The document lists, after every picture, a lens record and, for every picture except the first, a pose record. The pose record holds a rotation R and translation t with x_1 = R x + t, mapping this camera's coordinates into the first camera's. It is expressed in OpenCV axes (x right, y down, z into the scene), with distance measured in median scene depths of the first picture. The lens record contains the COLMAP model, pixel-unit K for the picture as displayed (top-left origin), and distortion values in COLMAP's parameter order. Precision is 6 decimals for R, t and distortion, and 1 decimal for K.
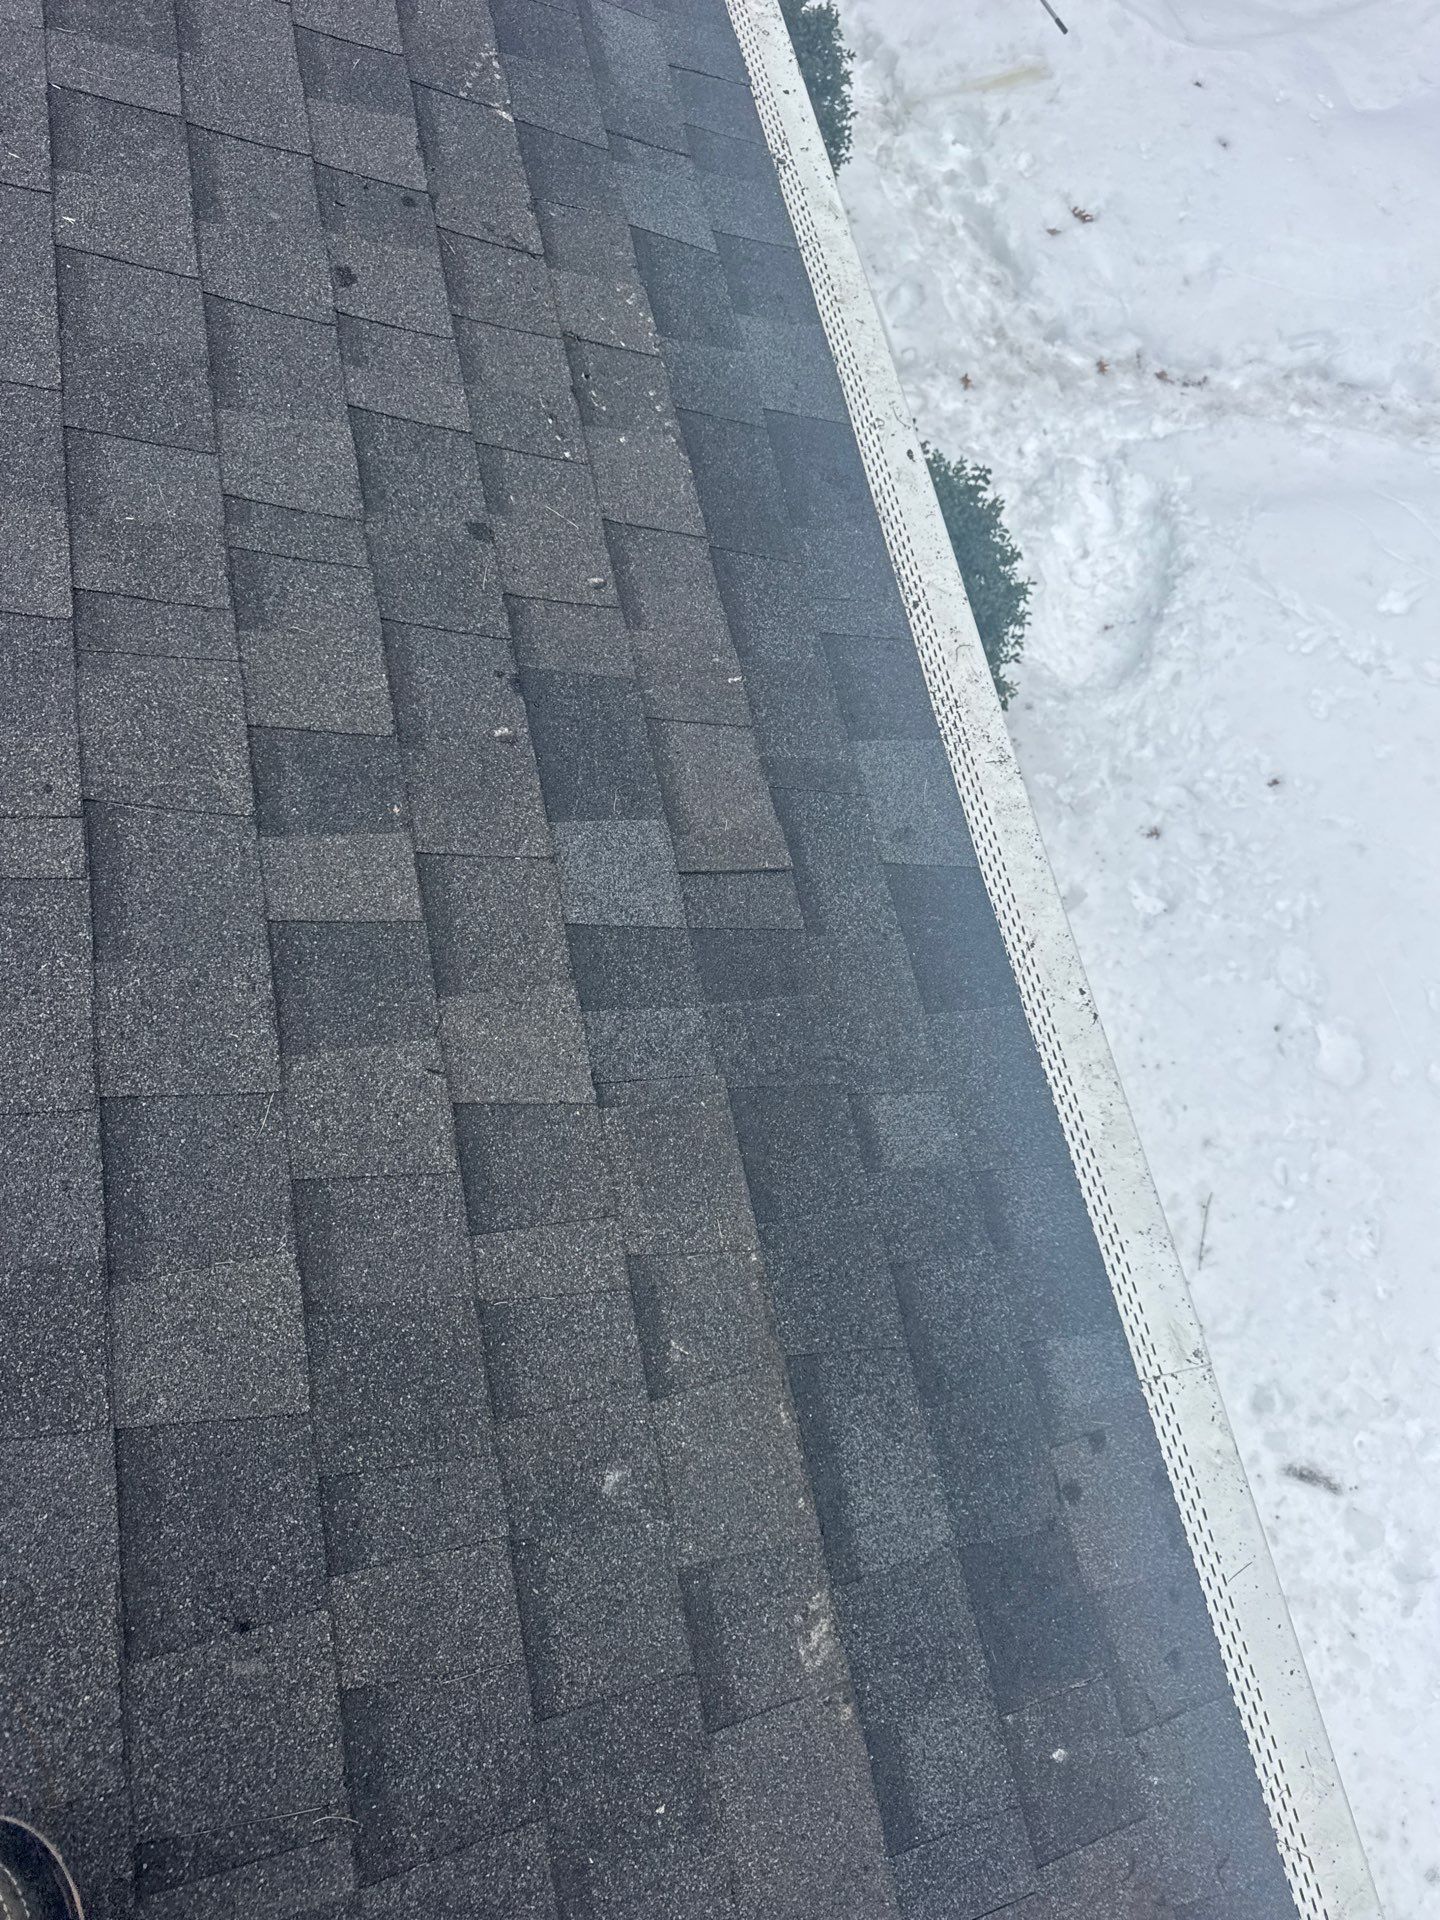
lens RADIAL K [[1436.3, 0, 708.1], [0, 1436.3, 933.5], [0, 0, 1]] dist [0.039260, -0.047538]
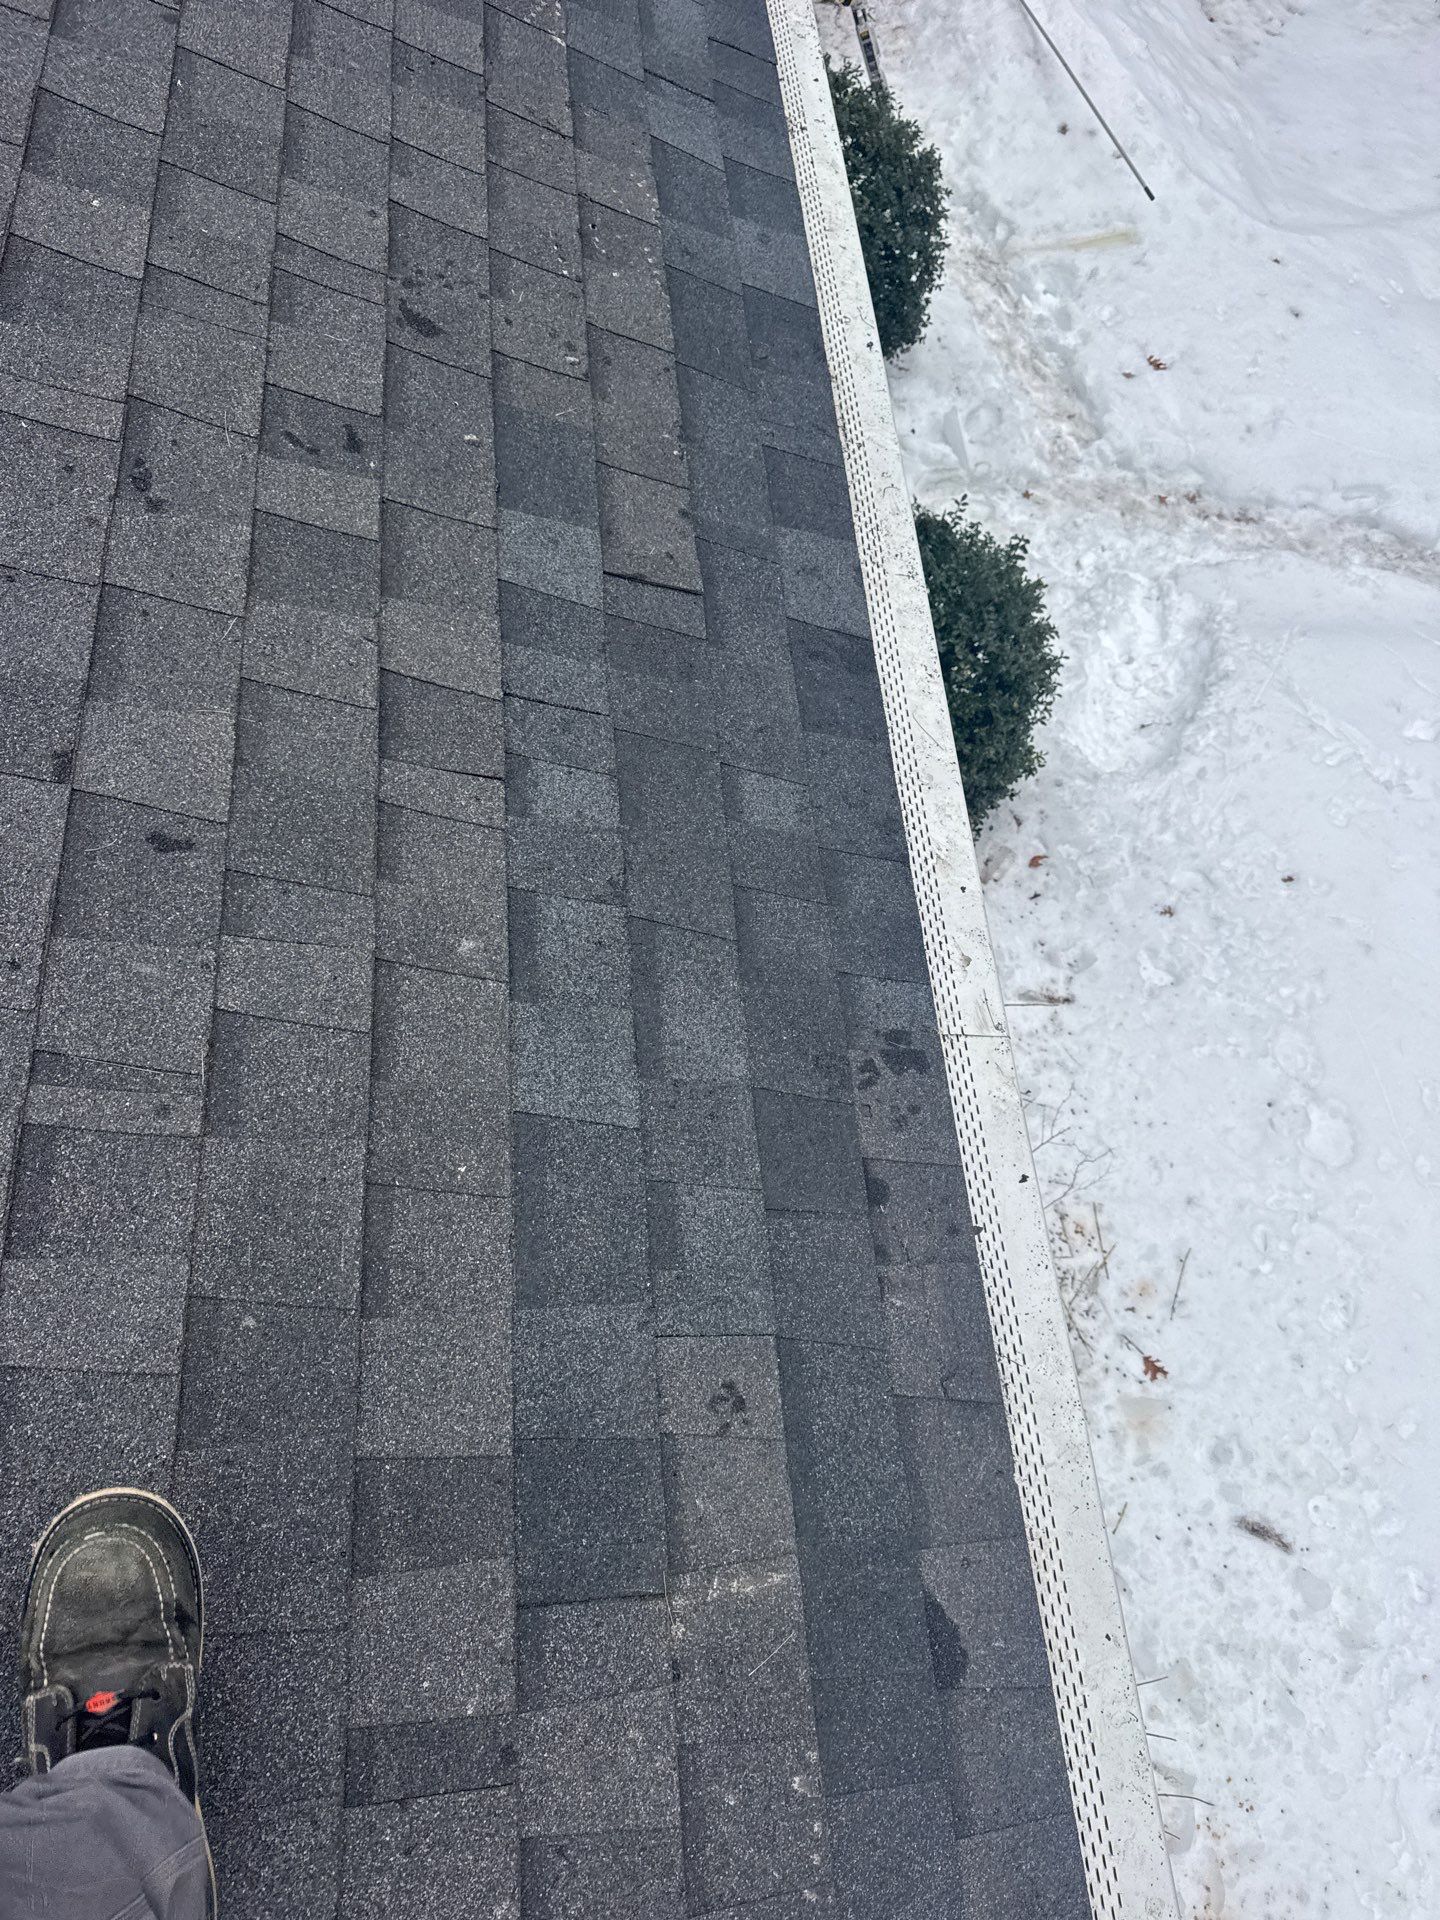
lens RADIAL K [[1436.3, 0, 738.9], [0, 1436.3, 954.0], [0, 0, 1]] dist [0.039260, -0.047538]
pose [[0.993957, 0.102704, -0.038747, 0.047416], [-0.106086, 0.989445, -0.098711, 0.105156], [0.028200, 0.102225, 0.994362, -0.048751]]
